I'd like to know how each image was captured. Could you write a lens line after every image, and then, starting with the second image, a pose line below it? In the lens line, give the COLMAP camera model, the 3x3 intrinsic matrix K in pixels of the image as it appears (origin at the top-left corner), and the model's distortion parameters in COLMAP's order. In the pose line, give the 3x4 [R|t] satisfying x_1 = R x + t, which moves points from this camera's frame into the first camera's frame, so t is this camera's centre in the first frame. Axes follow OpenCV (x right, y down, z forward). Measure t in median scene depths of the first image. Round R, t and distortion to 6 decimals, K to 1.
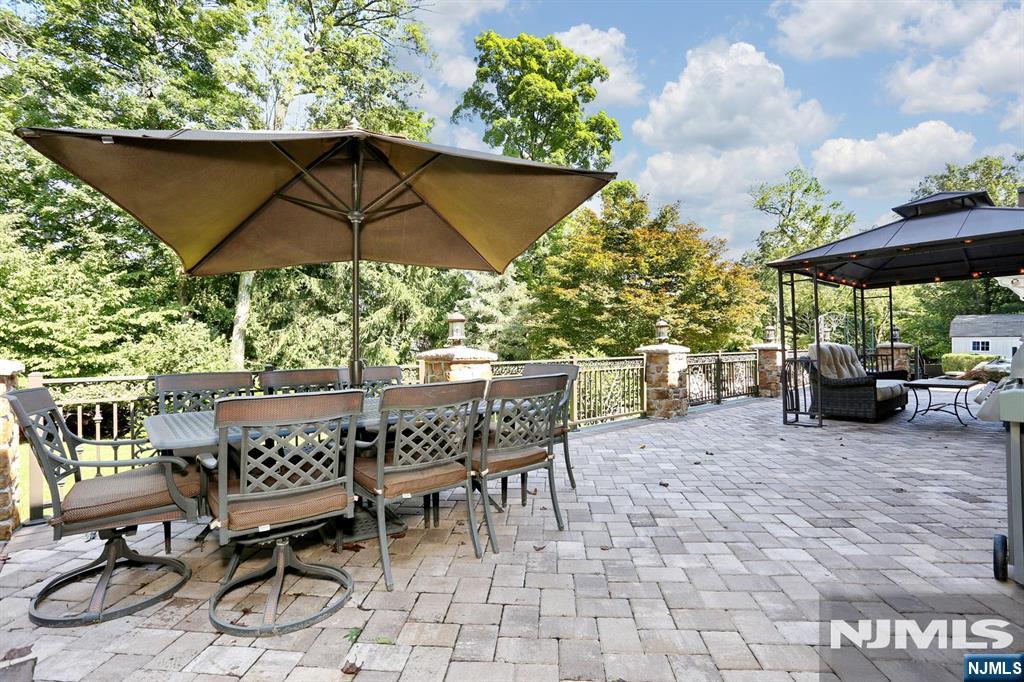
lens RADIAL K [[488.7, 0, 508.1], [0, 488.7, 339.3], [0, 0, 1]] dist [-0.051135, 0.017088]
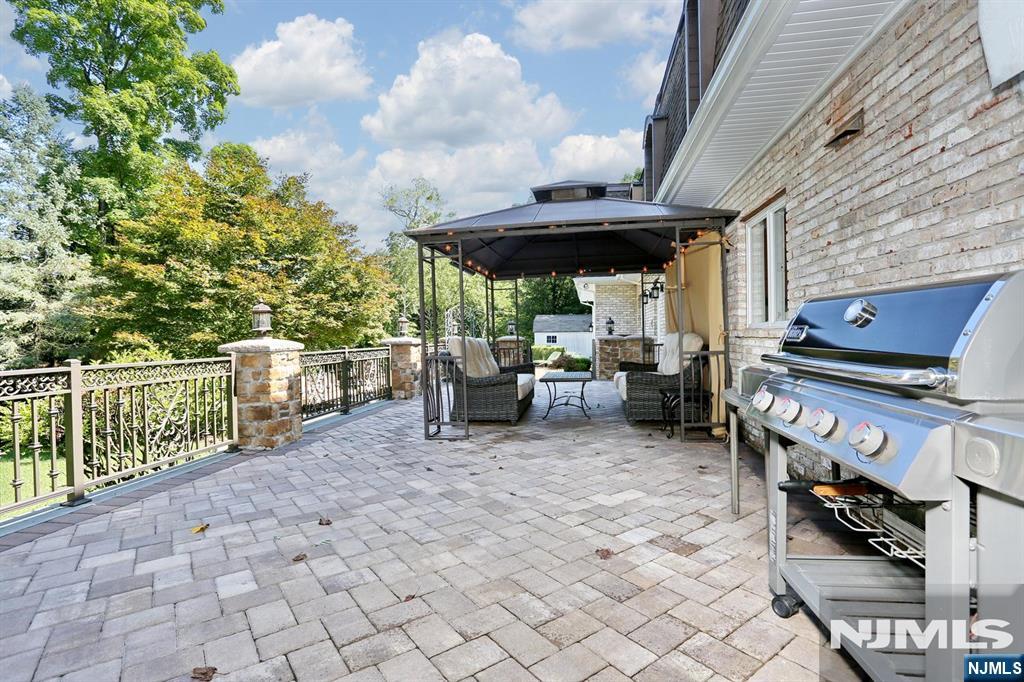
lens RADIAL K [[488.7, 0, 508.1], [0, 488.7, 339.3], [0, 0, 1]] dist [-0.051135, 0.017088]
pose [[0.750766, -0.007802, 0.660522, 0.058645], [0.002425, 0.999956, 0.009056, 0.002735], [-0.660563, -0.005197, 0.750752, 0.121700]]
